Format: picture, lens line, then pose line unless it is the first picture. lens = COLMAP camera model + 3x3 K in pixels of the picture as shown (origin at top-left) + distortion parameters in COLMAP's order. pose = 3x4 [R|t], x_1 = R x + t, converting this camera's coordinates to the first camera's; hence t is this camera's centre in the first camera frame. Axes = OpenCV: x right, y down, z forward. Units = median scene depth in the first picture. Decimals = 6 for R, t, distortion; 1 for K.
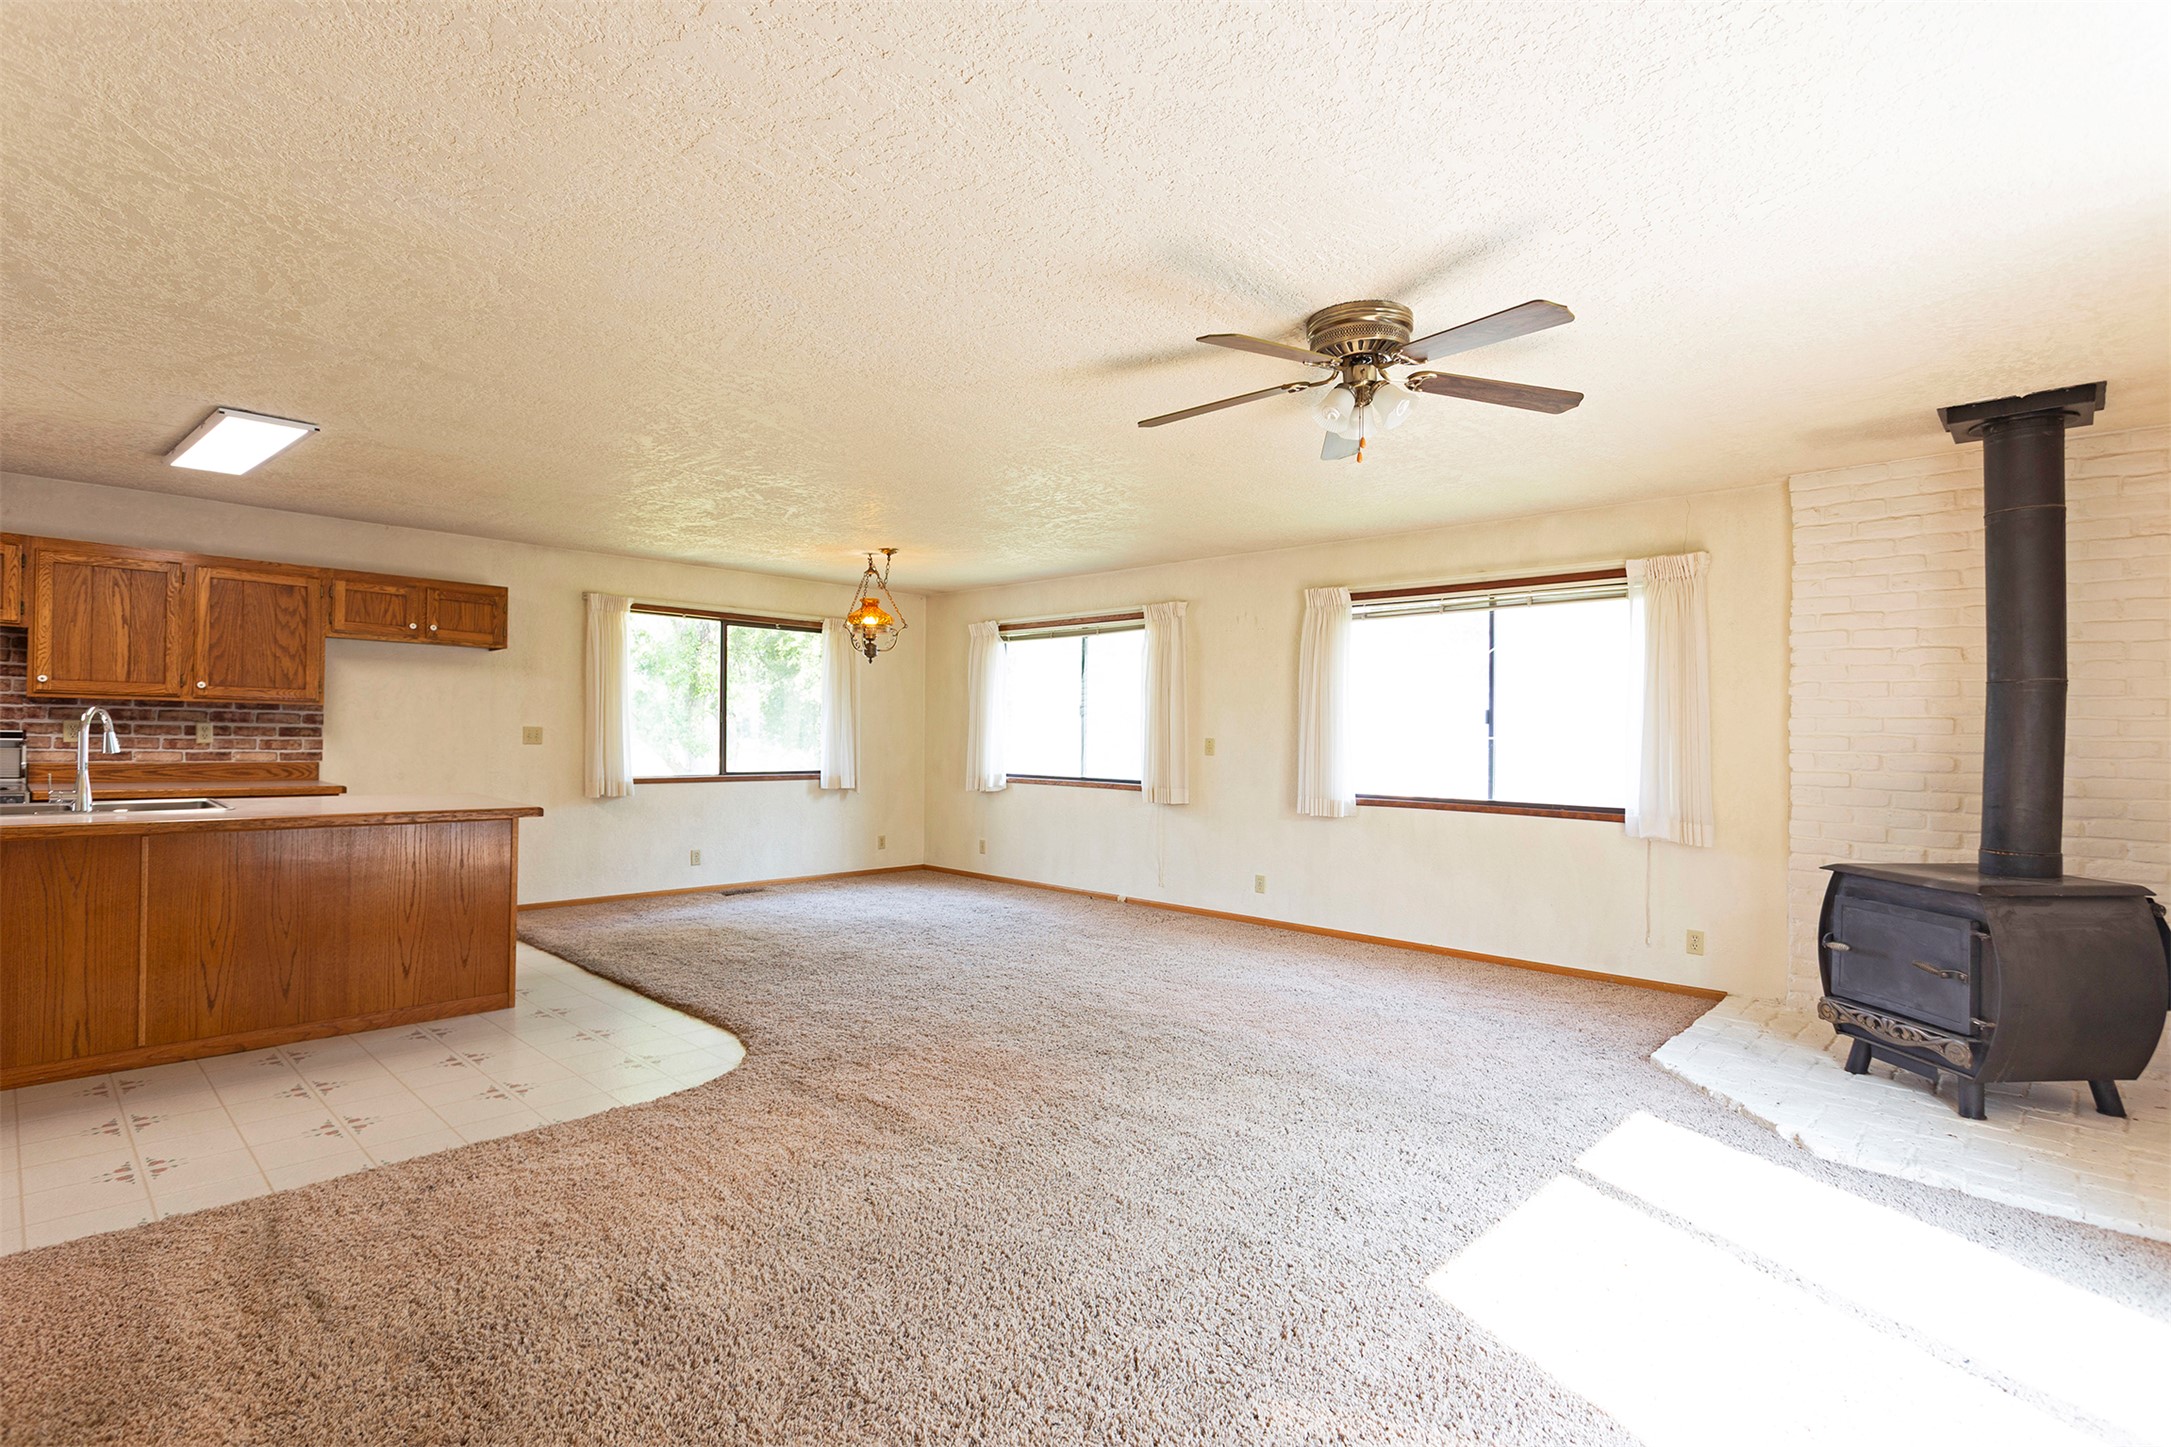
lens RADIAL K [[1041.9, 0, 1064.6], [0, 1041.9, 729.7], [0, 0, 1]] dist [0.002992, 0.002182]
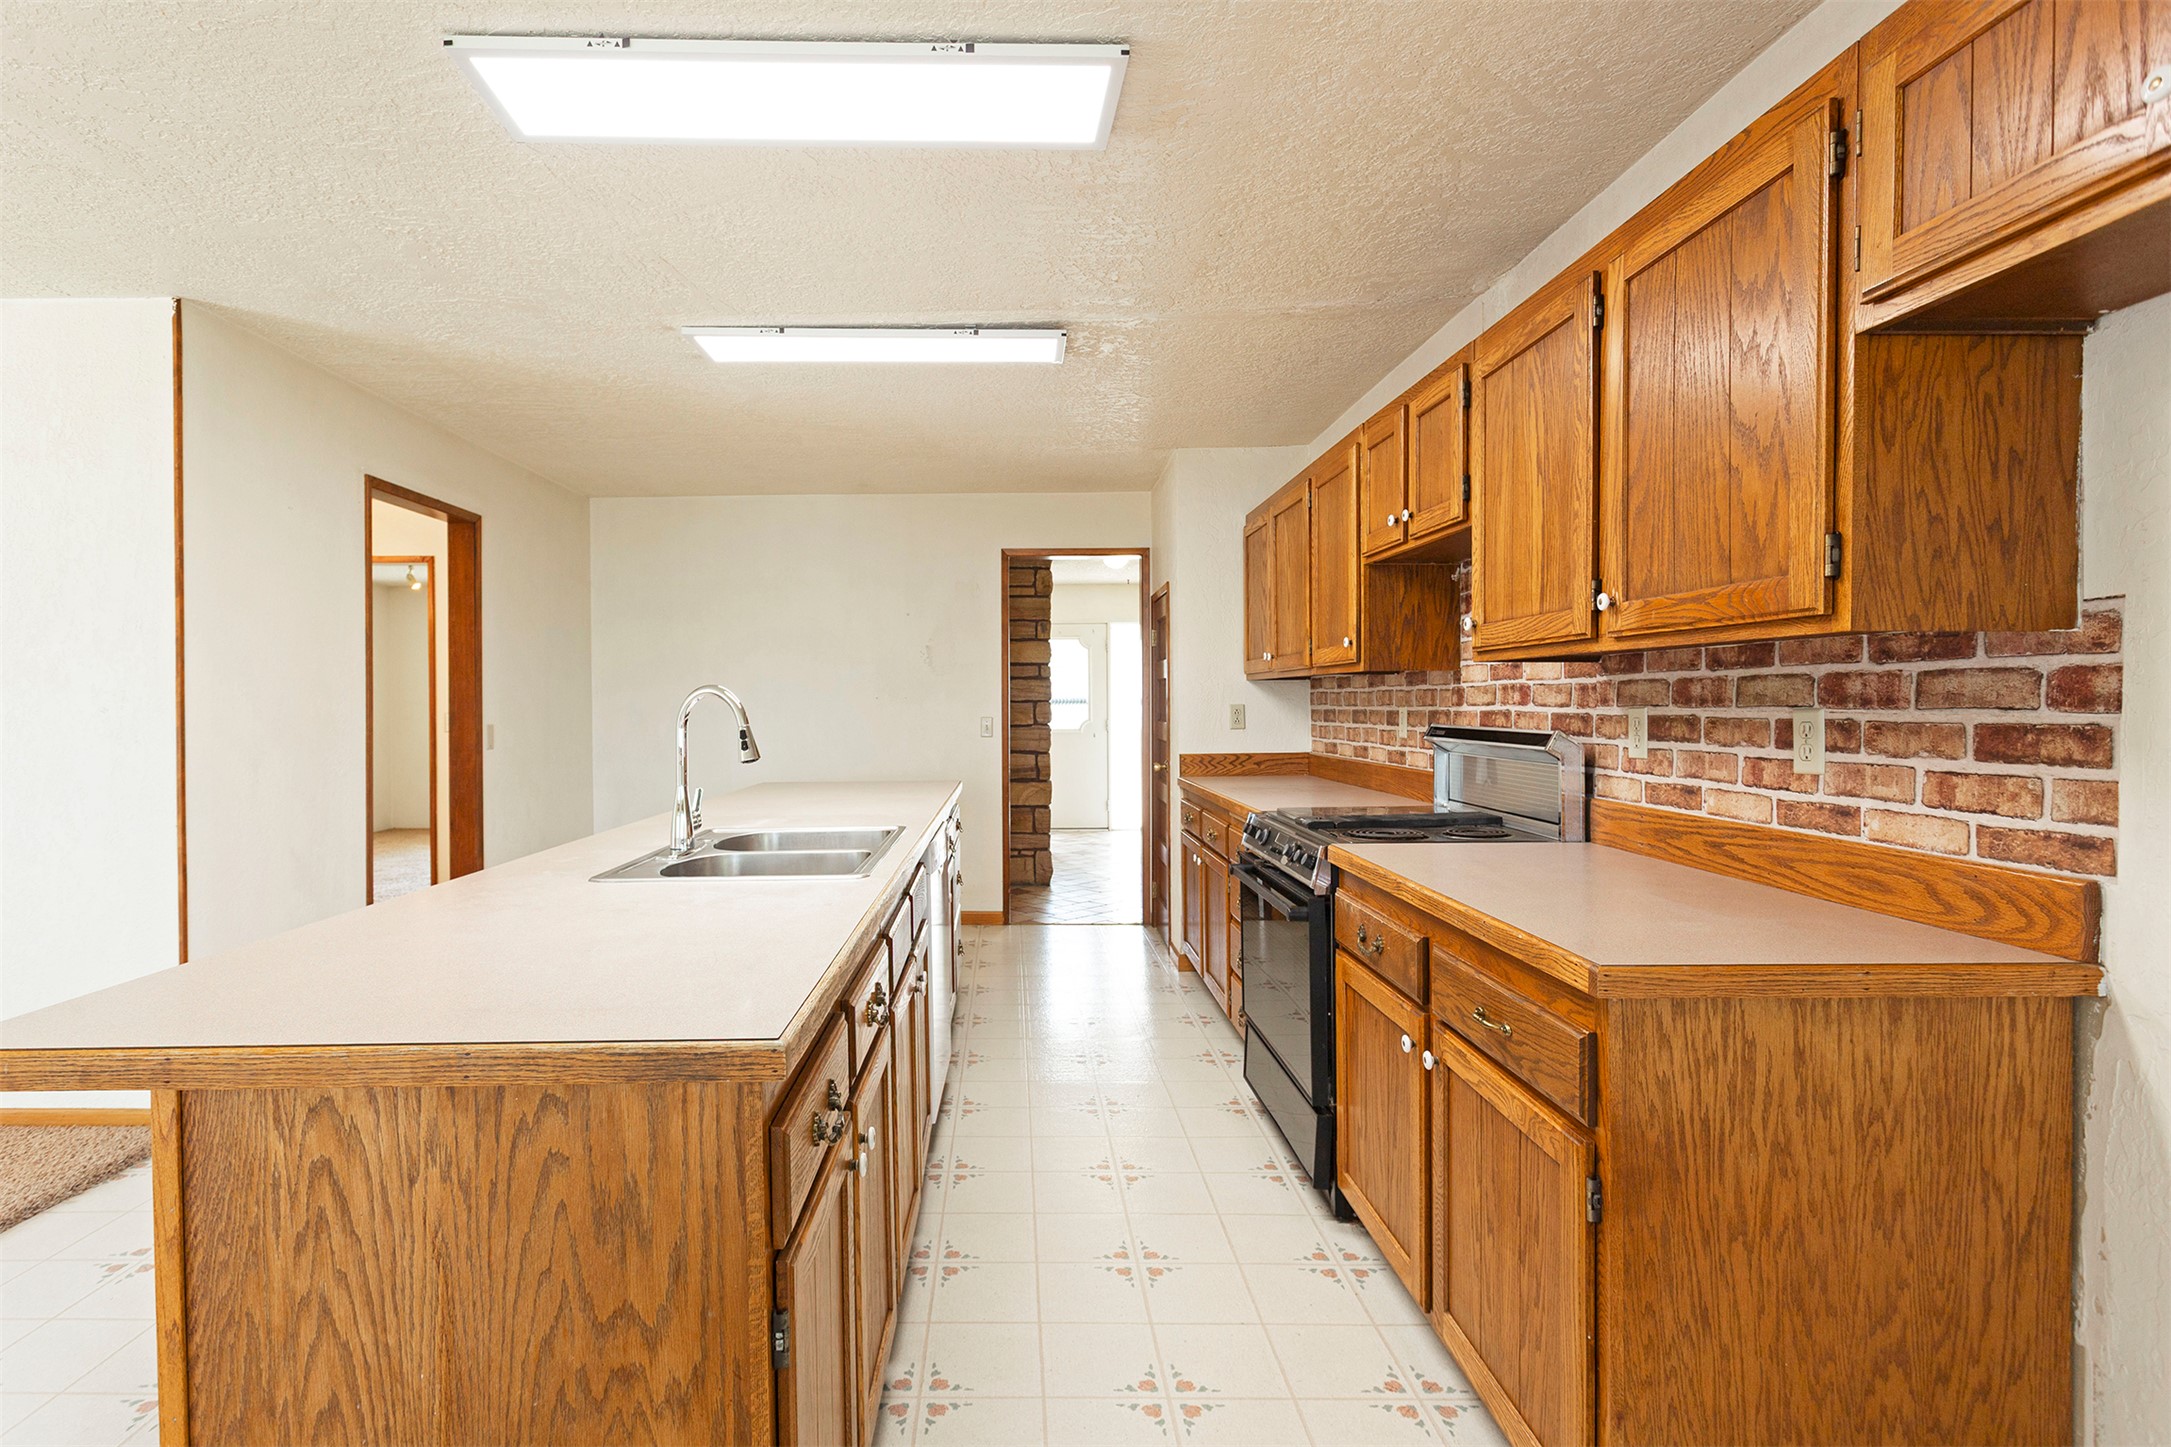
lens RADIAL K [[1085.0, 0, 984.0], [0, 1085.0, 714.1], [0, 0, 1]] dist [-0.001762, 0.001145]
pose [[-0.730813, -0.007804, -0.682533, -0.388732], [-0.003792, 0.999966, -0.007373, -0.002011], [0.682567, -0.002801, -0.730818, 1.014854]]
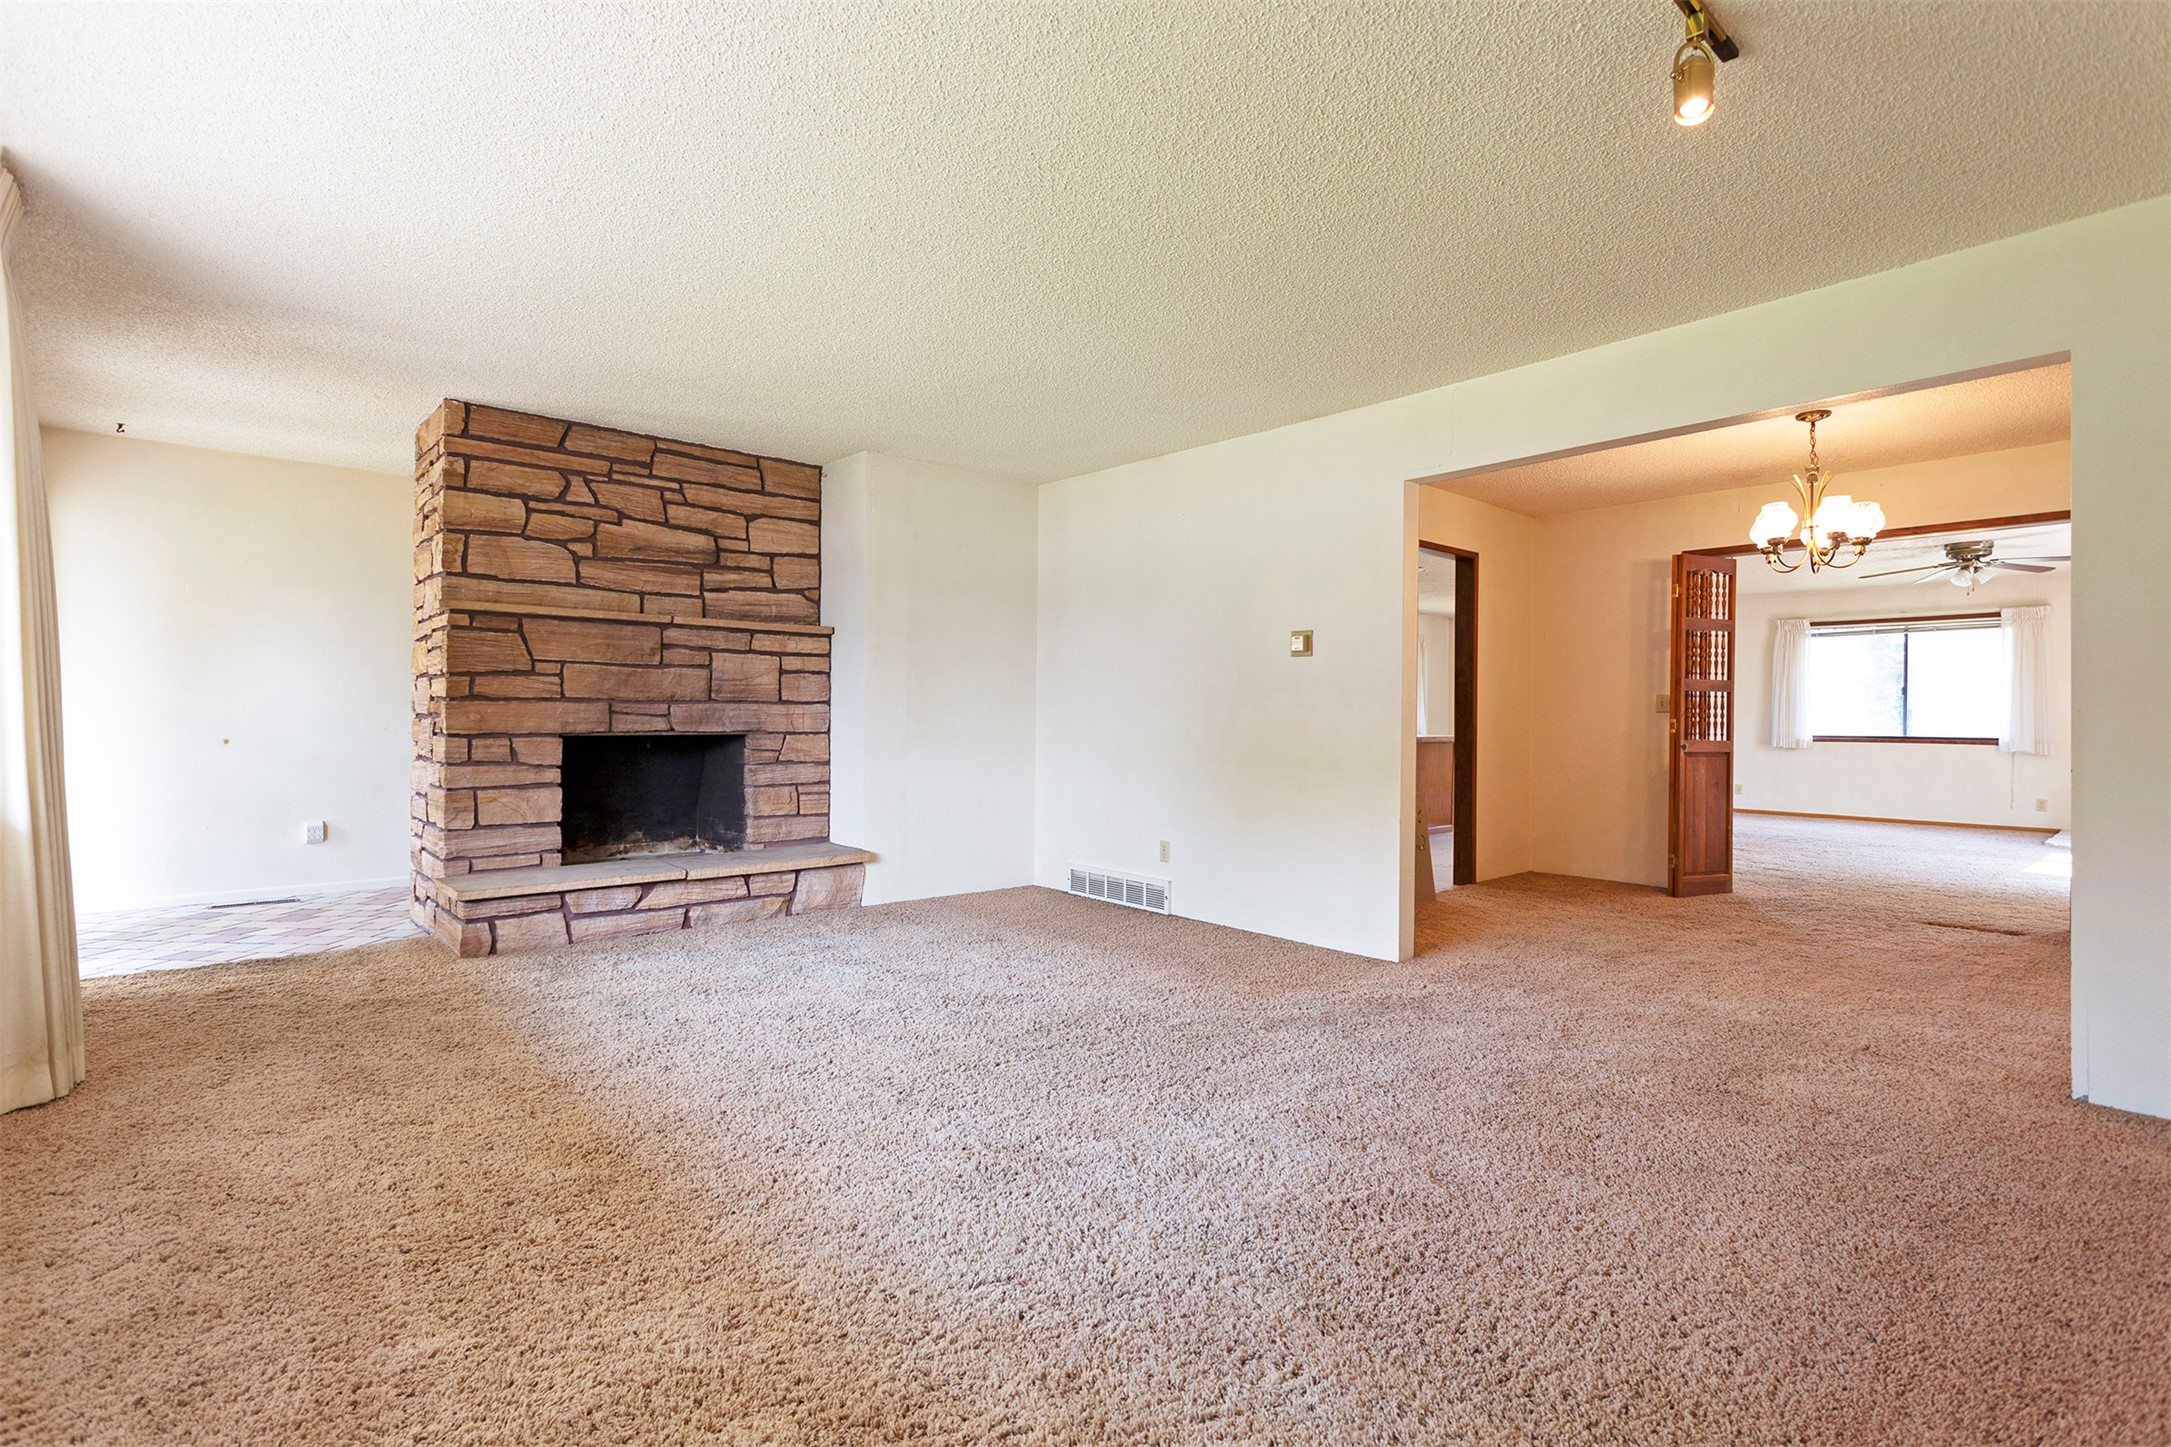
lens RADIAL K [[1041.9, 0, 1072.8], [0, 1041.9, 723.7], [0, 0, 1]] dist [0.002992, 0.002182]
pose [[0.997154, -0.007214, -0.075049, -0.883726], [0.008170, 0.999889, 0.012433, 0.010148], [0.074951, -0.013011, 0.997102, -0.909661]]
